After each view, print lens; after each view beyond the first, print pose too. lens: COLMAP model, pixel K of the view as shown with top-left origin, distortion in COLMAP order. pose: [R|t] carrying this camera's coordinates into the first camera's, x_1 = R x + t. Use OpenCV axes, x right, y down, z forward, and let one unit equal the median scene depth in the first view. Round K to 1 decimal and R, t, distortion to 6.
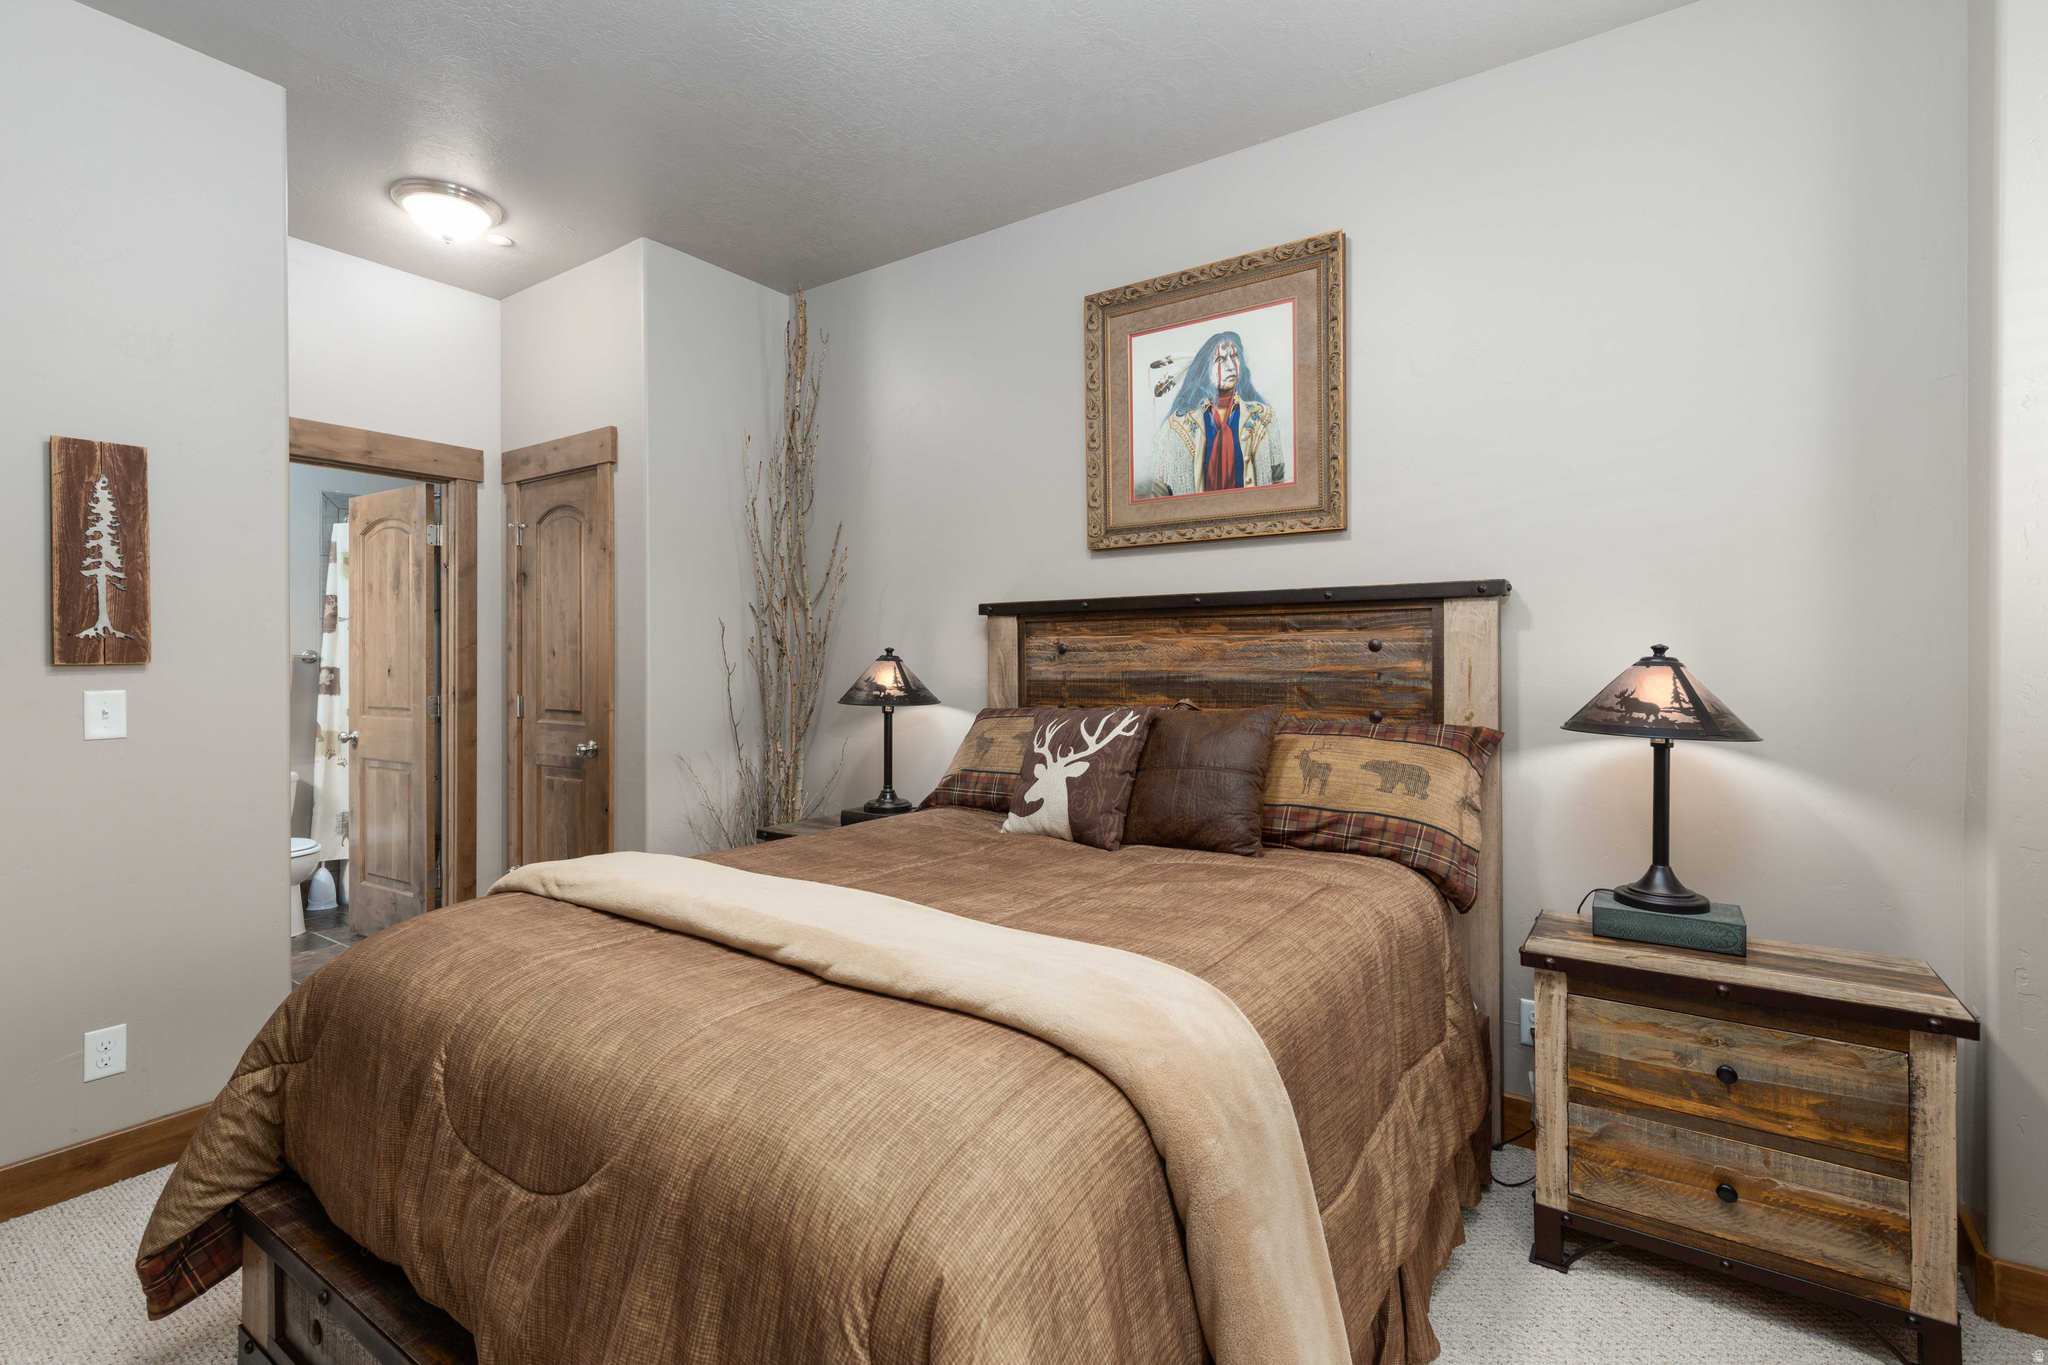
lens RADIAL K [[878.7, 0, 1024.0], [0, 878.7, 682.5], [0, 0, 1]] dist [-0.041403, 0.000065]
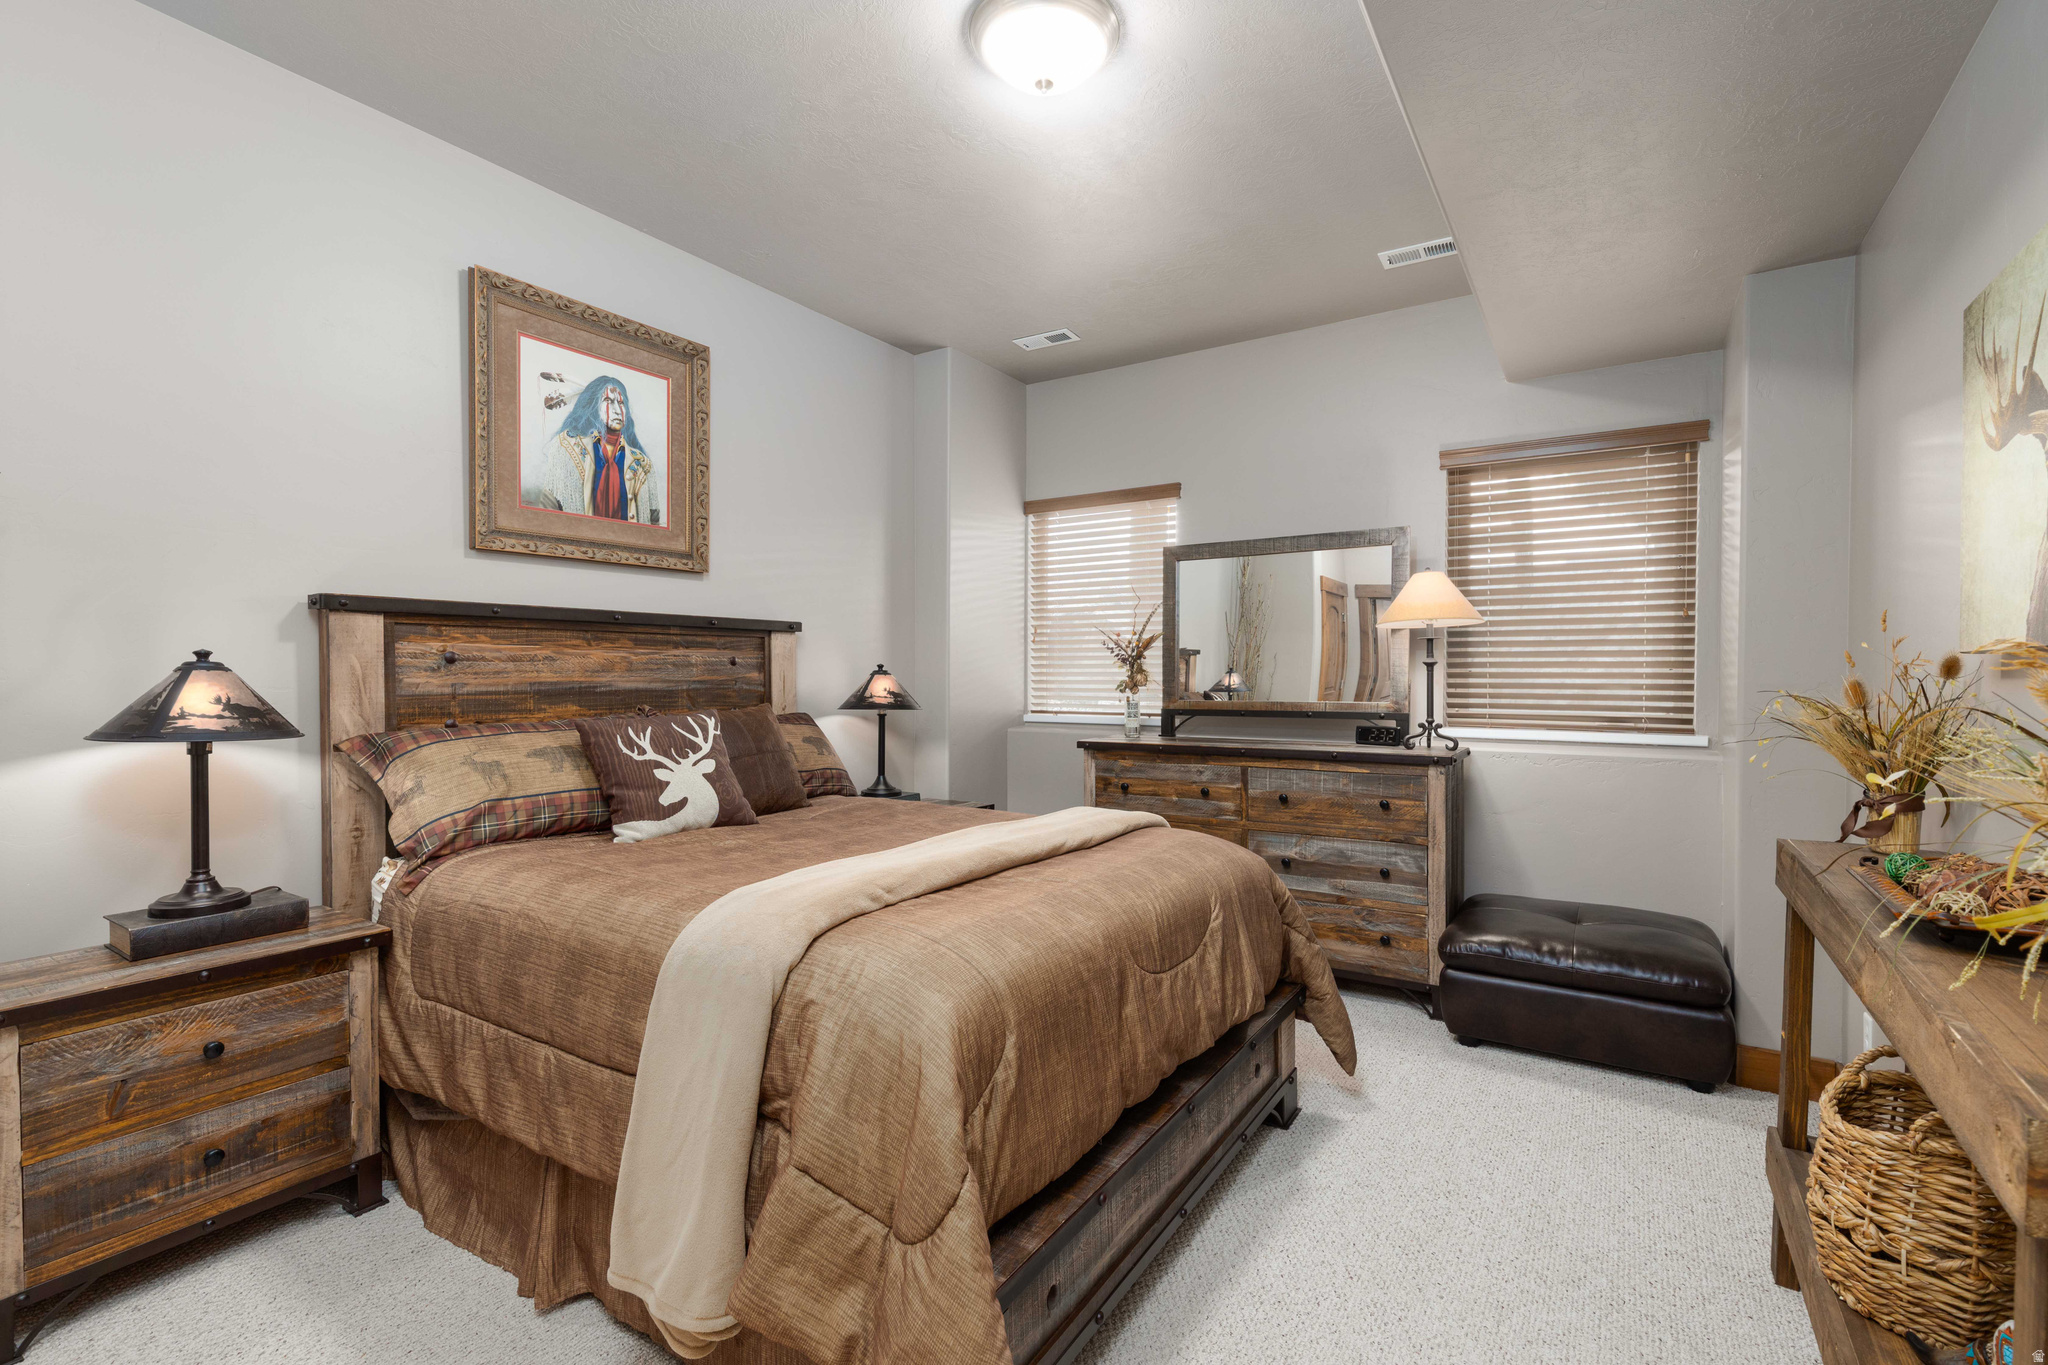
lens RADIAL K [[927.9, 0, 1019.6], [0, 927.9, 681.1], [0, 0, 1]] dist [0.009696, 0.000215]
pose [[-0.020202, -0.011359, 0.999731, -0.976243], [0.018805, 0.999754, 0.011739, -0.017005], [-0.999619, 0.019037, -0.019984, 0.508685]]
